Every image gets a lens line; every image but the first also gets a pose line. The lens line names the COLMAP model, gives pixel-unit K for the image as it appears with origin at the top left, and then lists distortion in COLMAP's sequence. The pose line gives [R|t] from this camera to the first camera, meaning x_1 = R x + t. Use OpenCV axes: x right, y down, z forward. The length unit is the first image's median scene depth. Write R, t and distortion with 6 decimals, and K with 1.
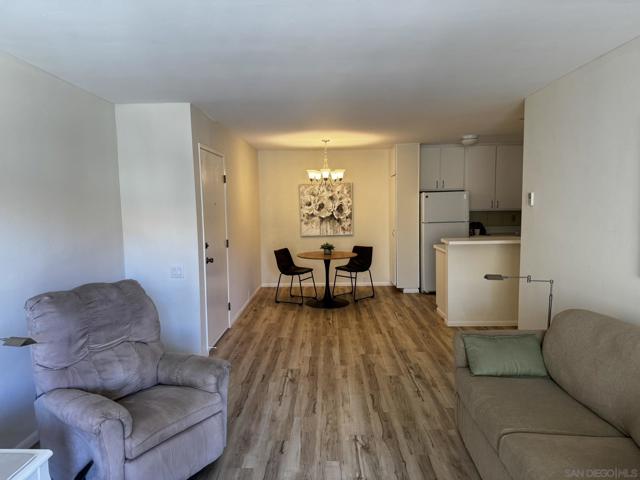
lens RADIAL K [[453.6, 0, 320.0], [0, 453.6, 240.0], [0, 0, 1]] dist [0.097734, -0.140480]
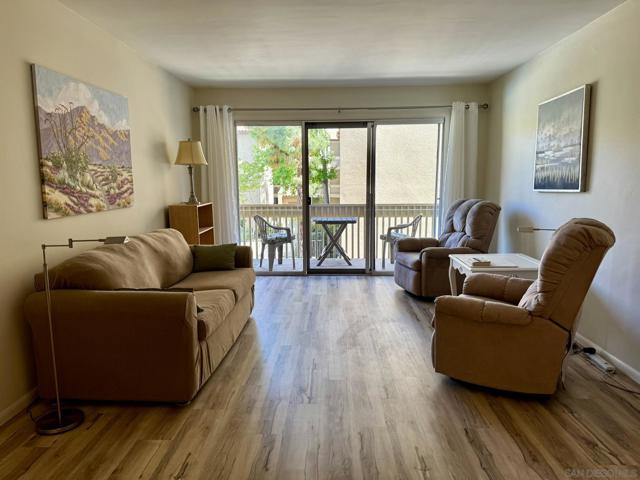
lens RADIAL K [[445.2, 0, 320.0], [0, 445.2, 240.0], [0, 0, 1]] dist [0.122400, -0.173803]
pose [[-0.999703, 0.019640, 0.014397, 0.034499], [0.022292, 0.976042, 0.216438, -0.070420], [-0.009802, 0.216695, -0.976190, 1.650259]]
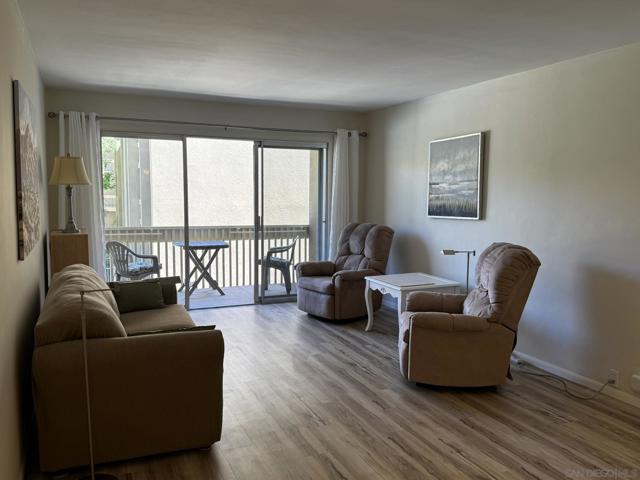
lens RADIAL K [[532.4, 0, 320.0], [0, 532.4, 240.0], [0, 0, 1]] dist [0.055277, -0.004830]
pose [[-0.911221, 0.044019, -0.409559, 0.482146], [-0.031094, 0.984086, 0.174950, -0.132340], [0.410743, 0.172153, -0.895351, 1.769784]]
